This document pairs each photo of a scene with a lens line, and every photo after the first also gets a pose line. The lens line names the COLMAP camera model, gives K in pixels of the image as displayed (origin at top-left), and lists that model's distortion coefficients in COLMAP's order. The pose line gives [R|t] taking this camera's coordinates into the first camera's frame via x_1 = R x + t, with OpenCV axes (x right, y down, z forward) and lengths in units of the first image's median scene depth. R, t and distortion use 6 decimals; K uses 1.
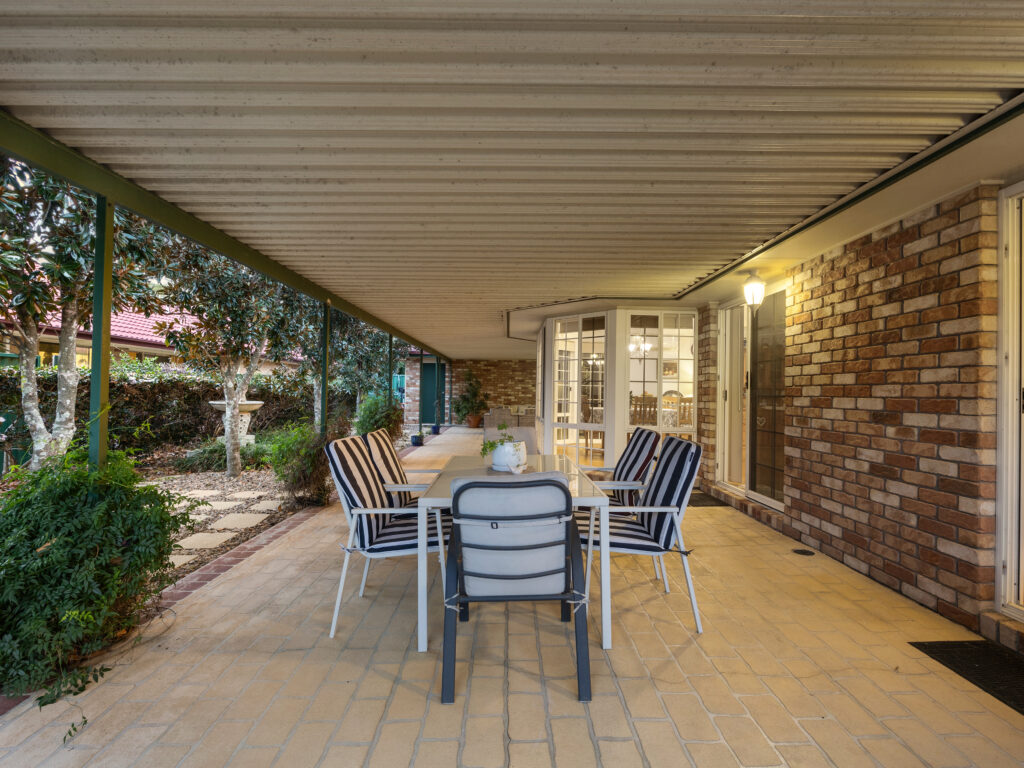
lens RADIAL K [[463.3, 0, 508.1], [0, 463.3, 387.1], [0, 0, 1]] dist [-0.003009, 0.000644]
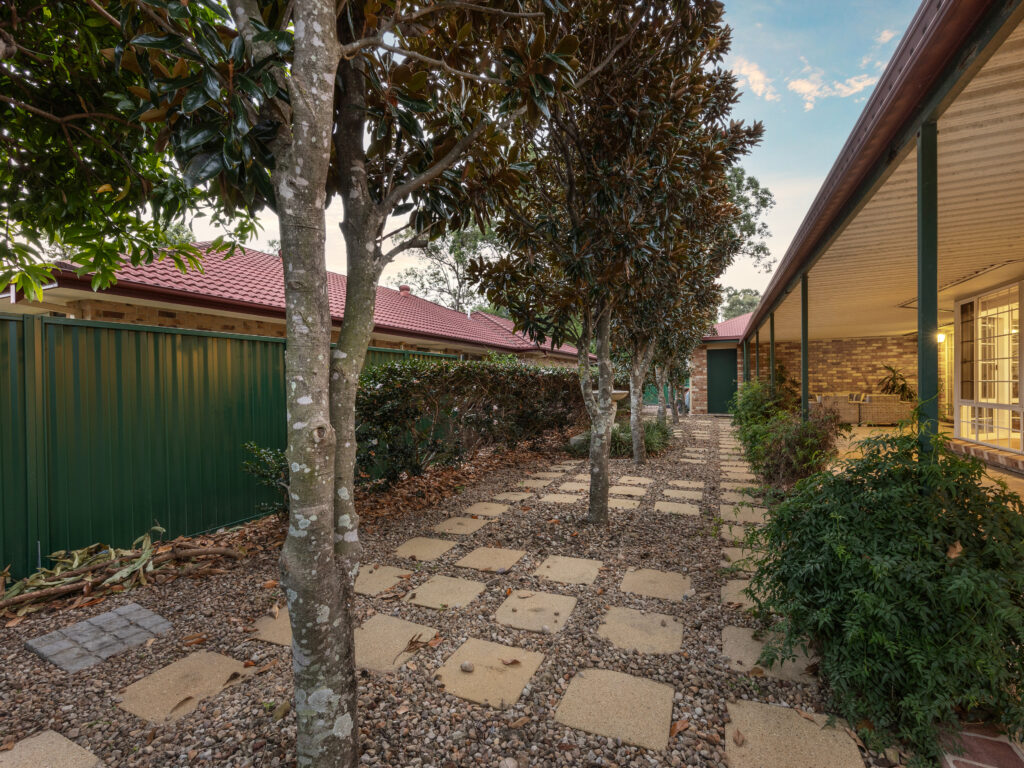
lens RADIAL K [[463.3, 0, 516.1], [0, 463.3, 386.1], [0, 0, 1]] dist [-0.003009, 0.000644]
pose [[0.908511, -0.022691, -0.417245, -0.796289], [0.029729, 0.999504, 0.010377, 0.005599], [0.416803, -0.021831, 0.908735, -0.066601]]
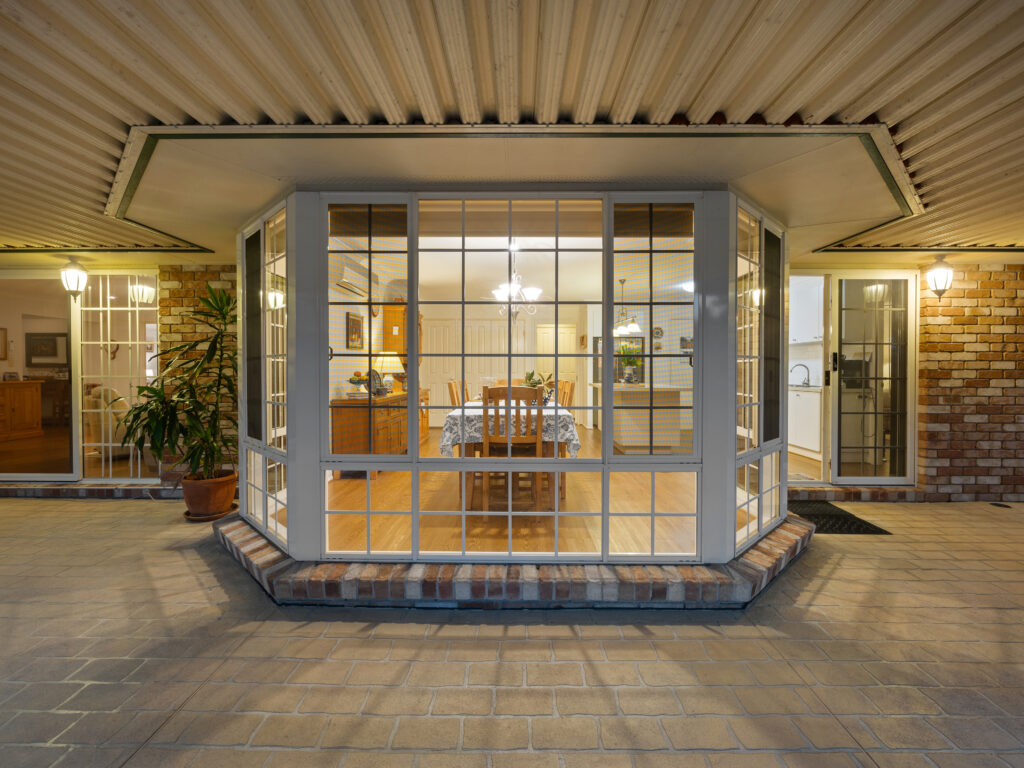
lens RADIAL K [[463.3, 0, 507.8], [0, 463.3, 379.6], [0, 0, 1]] dist [-0.003009, 0.000644]
pose [[0.043710, -0.024360, 0.998747, -0.609760], [-0.007879, 0.999663, 0.024727, 0.002004], [-0.999013, -0.008950, 0.043503, 2.152246]]
